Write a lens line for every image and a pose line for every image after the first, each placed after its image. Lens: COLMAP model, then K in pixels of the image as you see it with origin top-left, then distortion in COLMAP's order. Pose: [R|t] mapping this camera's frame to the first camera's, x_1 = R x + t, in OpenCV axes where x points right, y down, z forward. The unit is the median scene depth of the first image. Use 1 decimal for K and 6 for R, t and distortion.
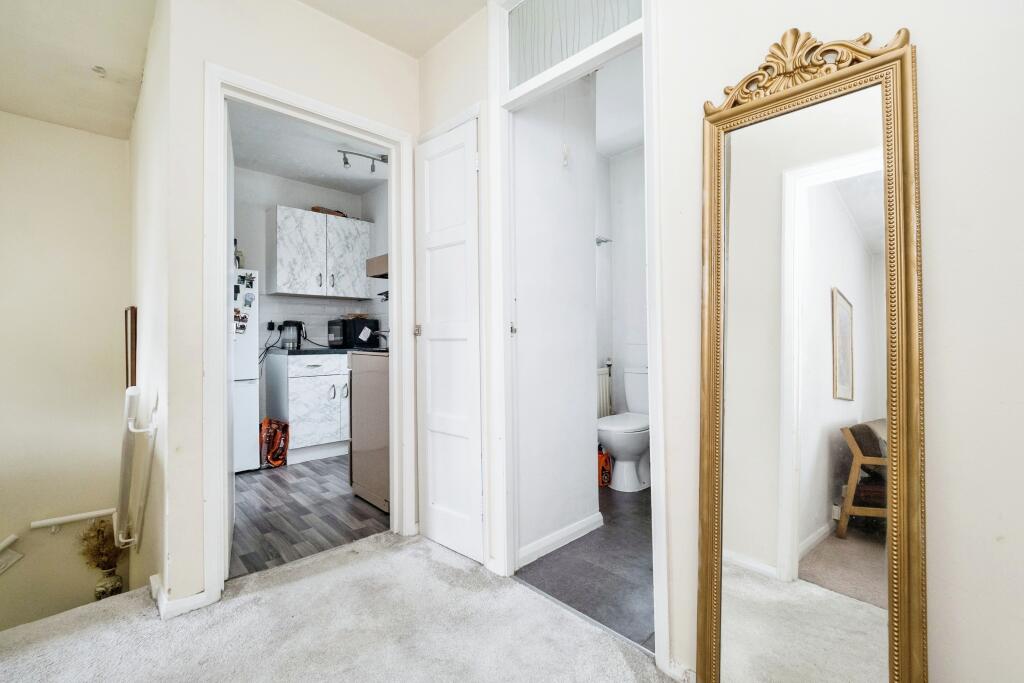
lens RADIAL K [[441.6, 0, 509.2], [0, 441.6, 331.9], [0, 0, 1]] dist [-0.000102, 0.000096]
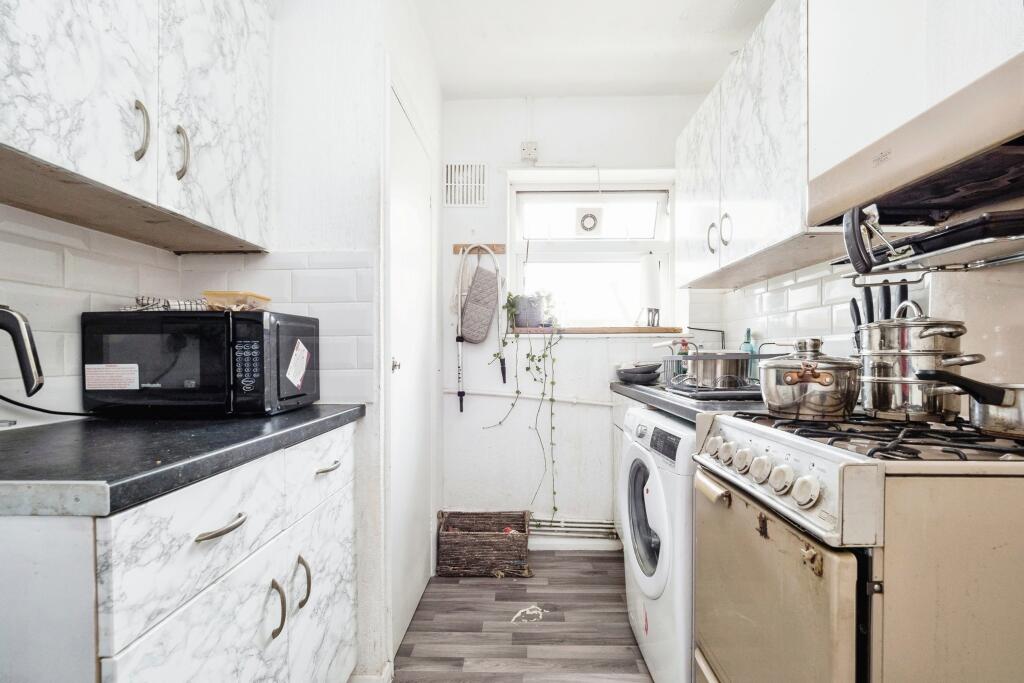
lens RADIAL K [[473.1, 0, 515.6], [0, 473.1, 347.2], [0, 0, 1]] dist [-0.001697, -0.000260]
pose [[0.712641, 0.008581, 0.701477, -0.280805], [-0.012703, 0.999919, 0.000674, -0.005654], [-0.701414, -0.009392, 0.712692, 0.421828]]
